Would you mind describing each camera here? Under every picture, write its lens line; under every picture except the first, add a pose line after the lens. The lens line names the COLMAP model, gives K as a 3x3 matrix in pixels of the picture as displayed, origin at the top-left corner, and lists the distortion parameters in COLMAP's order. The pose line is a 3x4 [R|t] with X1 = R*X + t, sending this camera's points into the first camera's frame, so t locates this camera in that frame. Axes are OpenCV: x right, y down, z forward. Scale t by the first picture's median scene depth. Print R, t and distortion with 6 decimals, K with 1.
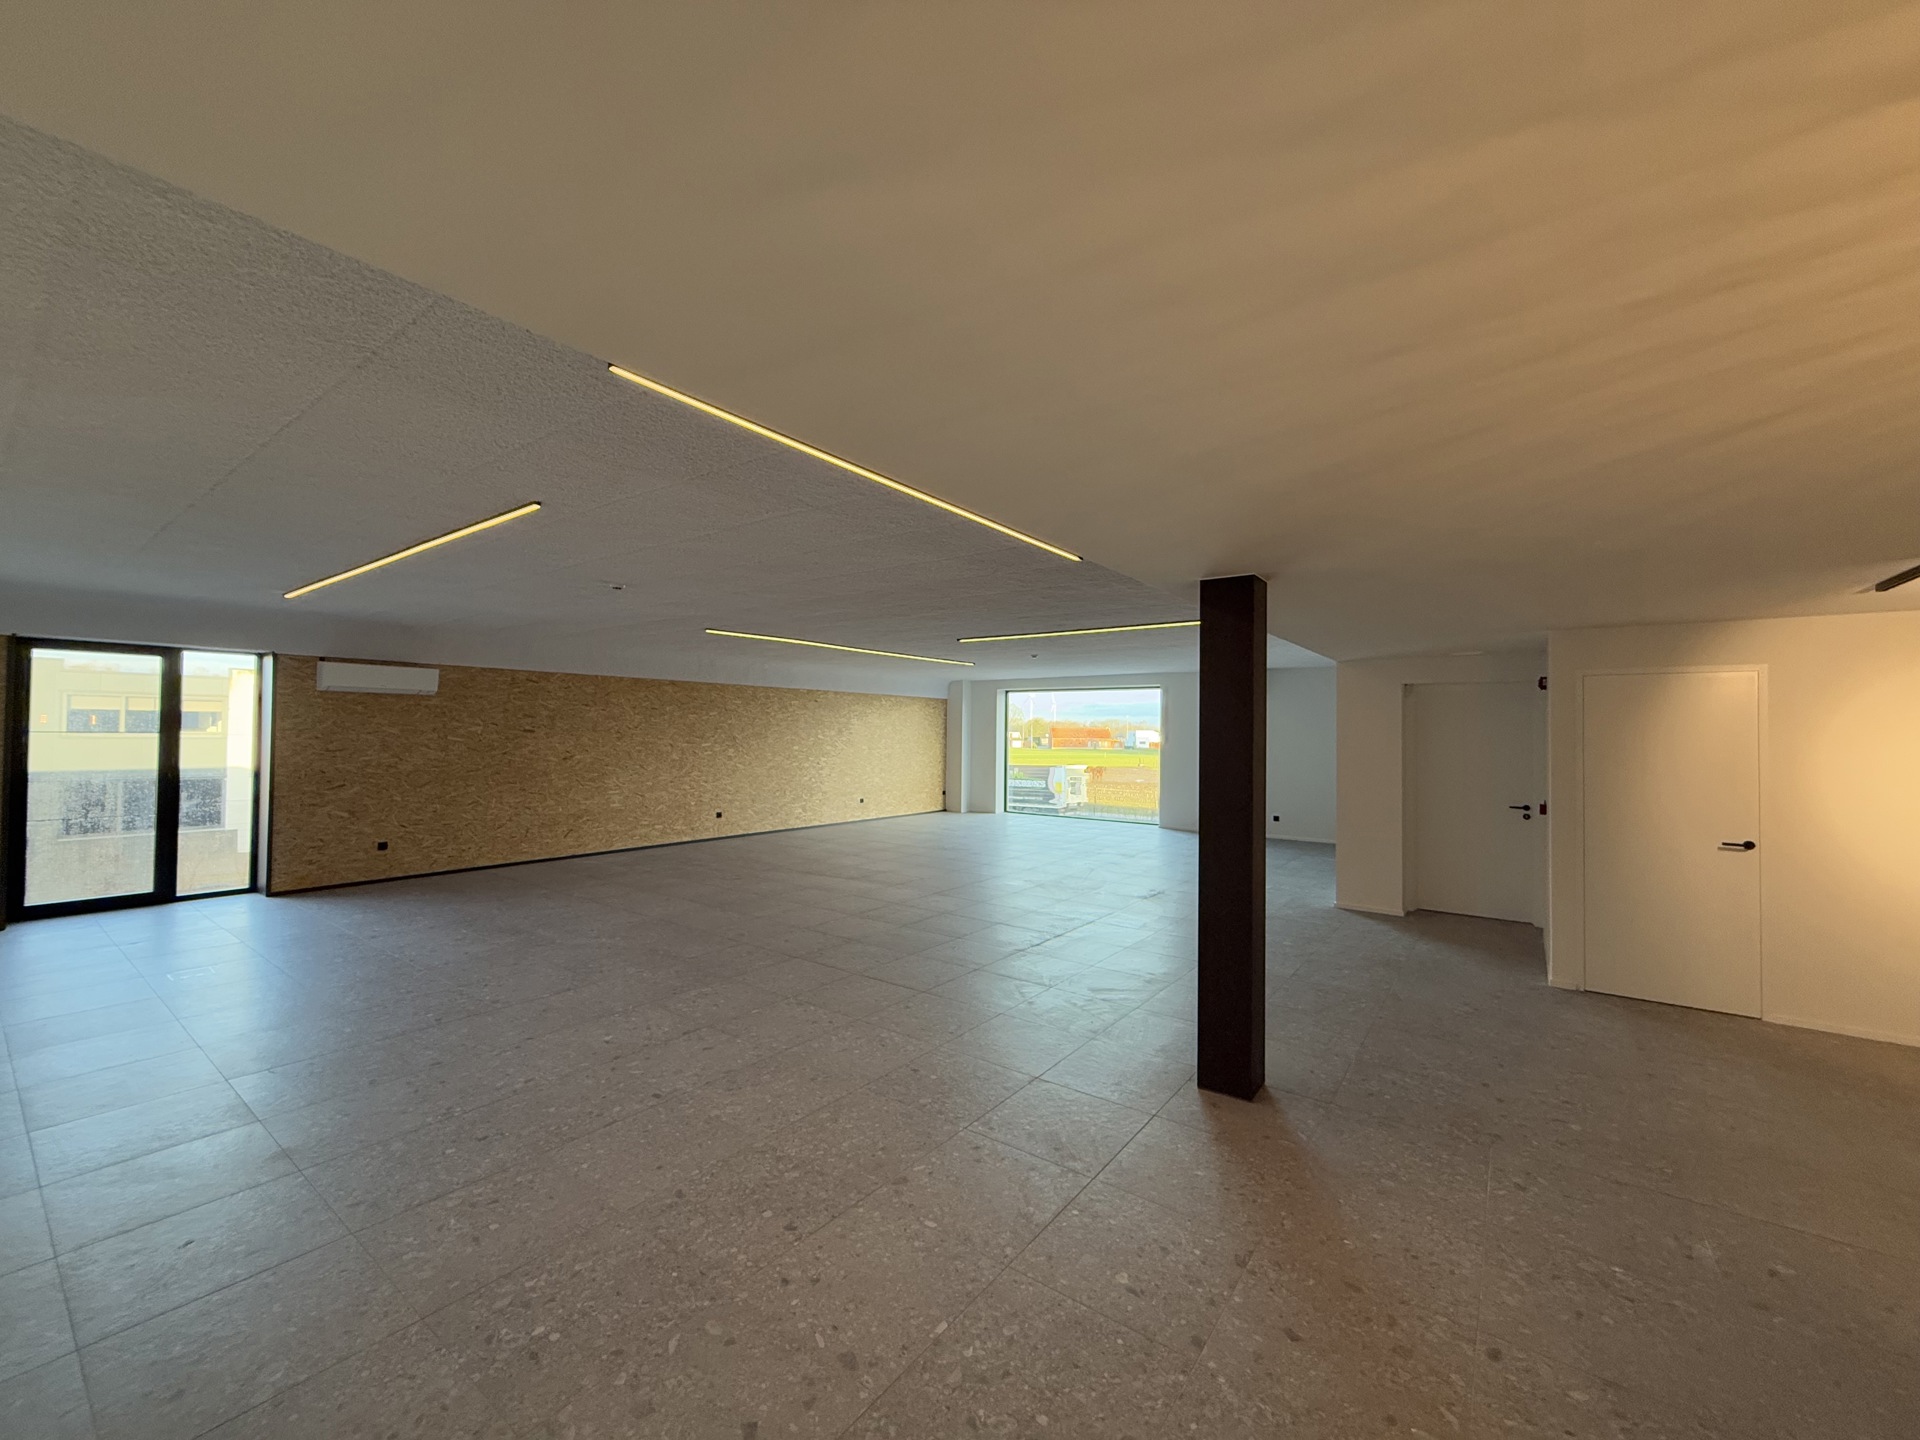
lens RADIAL K [[759.7, 0, 960.0], [0, 759.7, 720.0], [0, 0, 1]] dist [-0.001863, -0.000012]
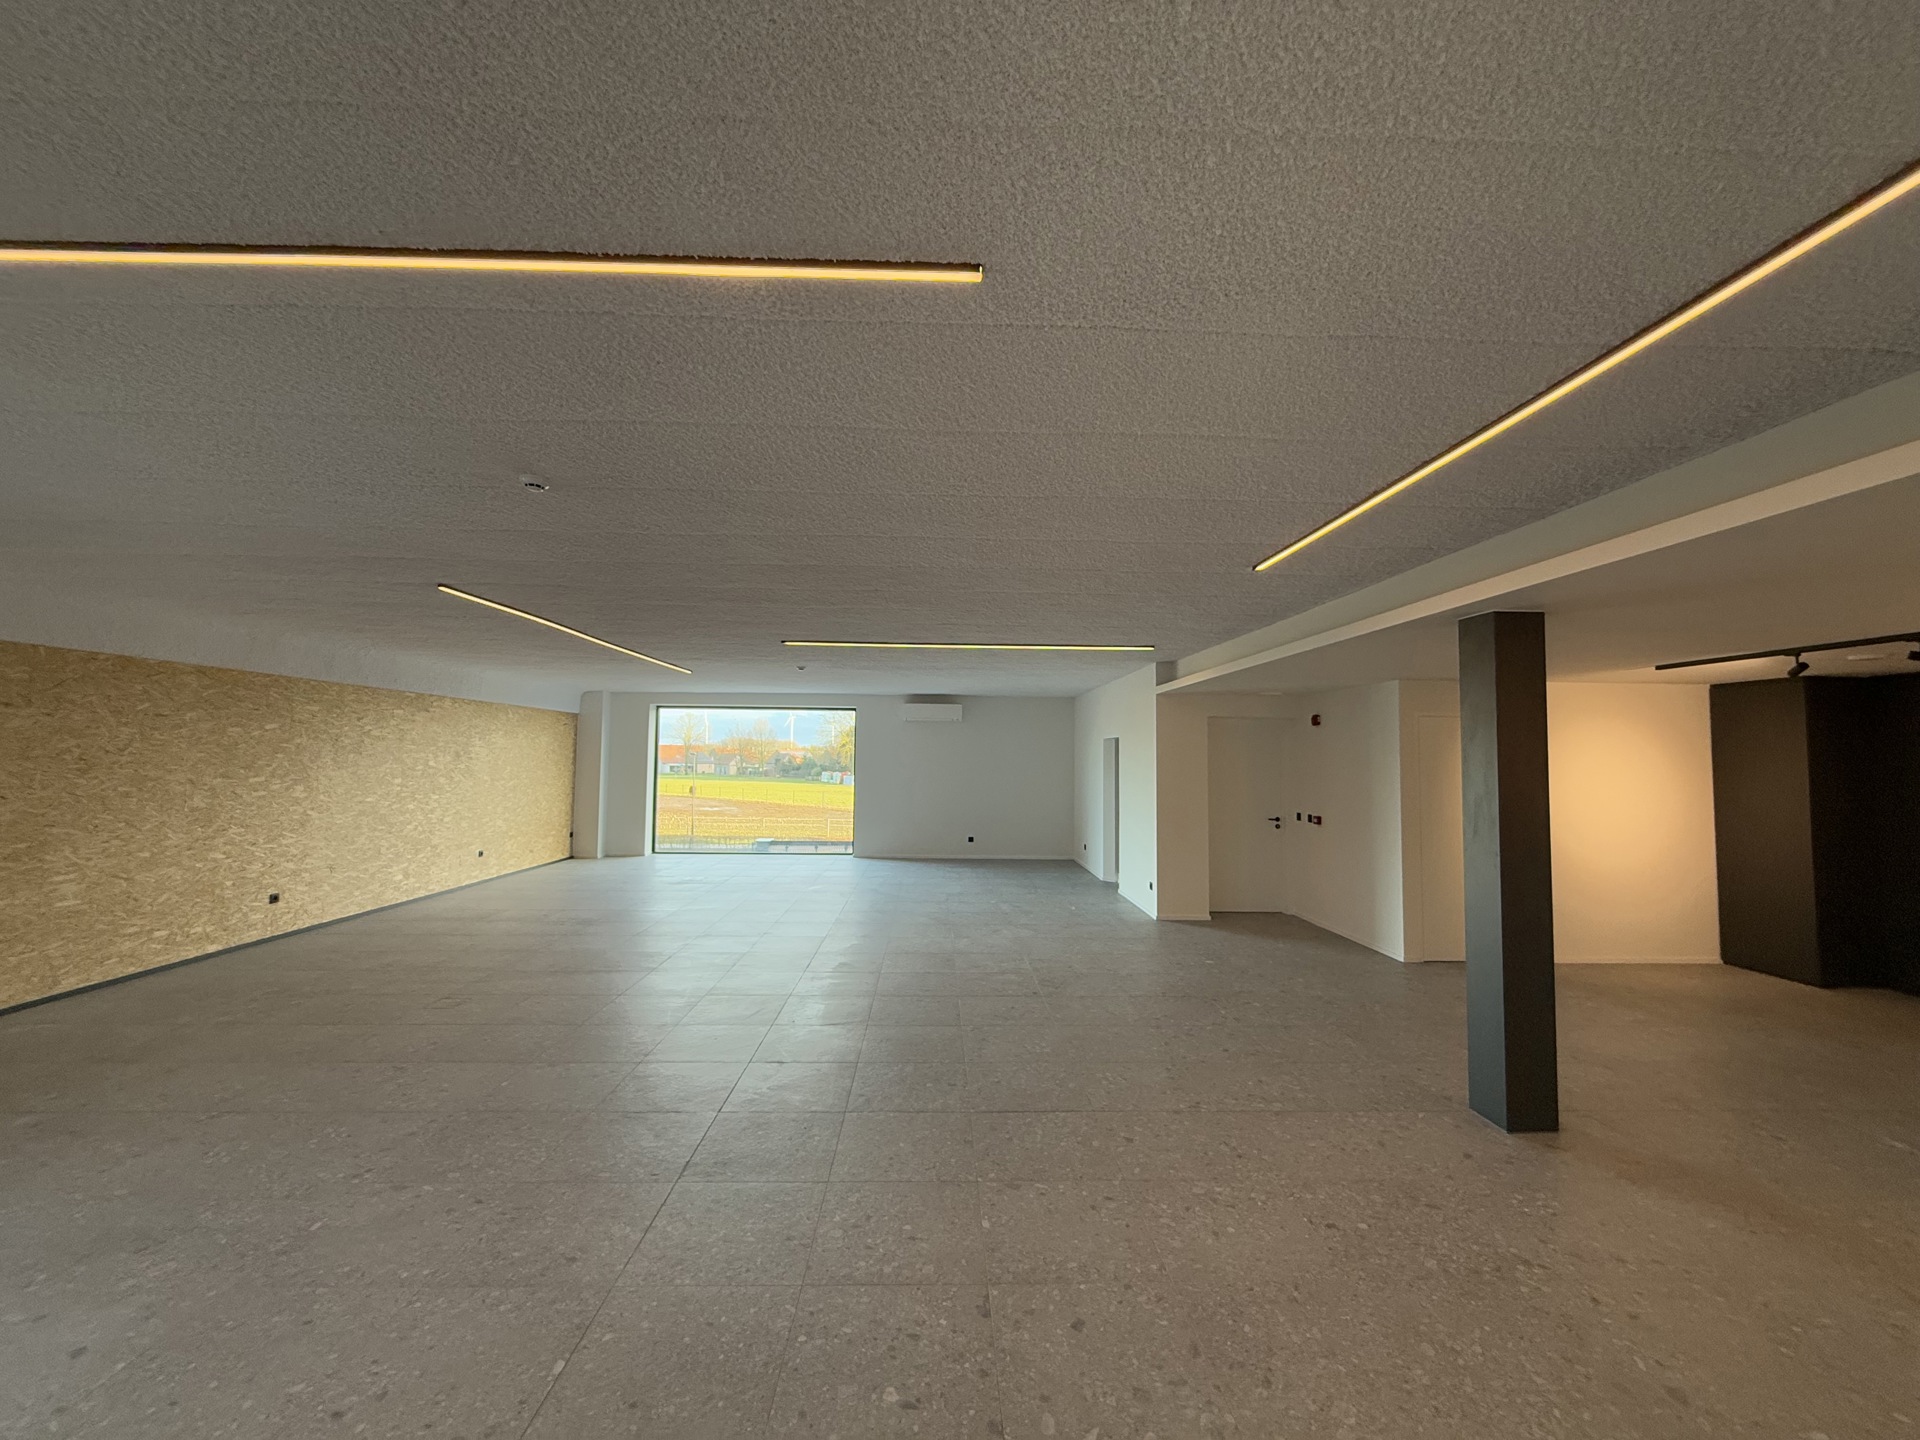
lens RADIAL K [[759.7, 0, 960.0], [0, 759.7, 720.0], [0, 0, 1]] dist [-0.001863, -0.000012]
pose [[0.789349, 0.028193, 0.613297, -0.257893], [-0.010726, 0.999426, -0.032137, -0.000257], [-0.613851, 0.018789, 0.789199, 0.201927]]
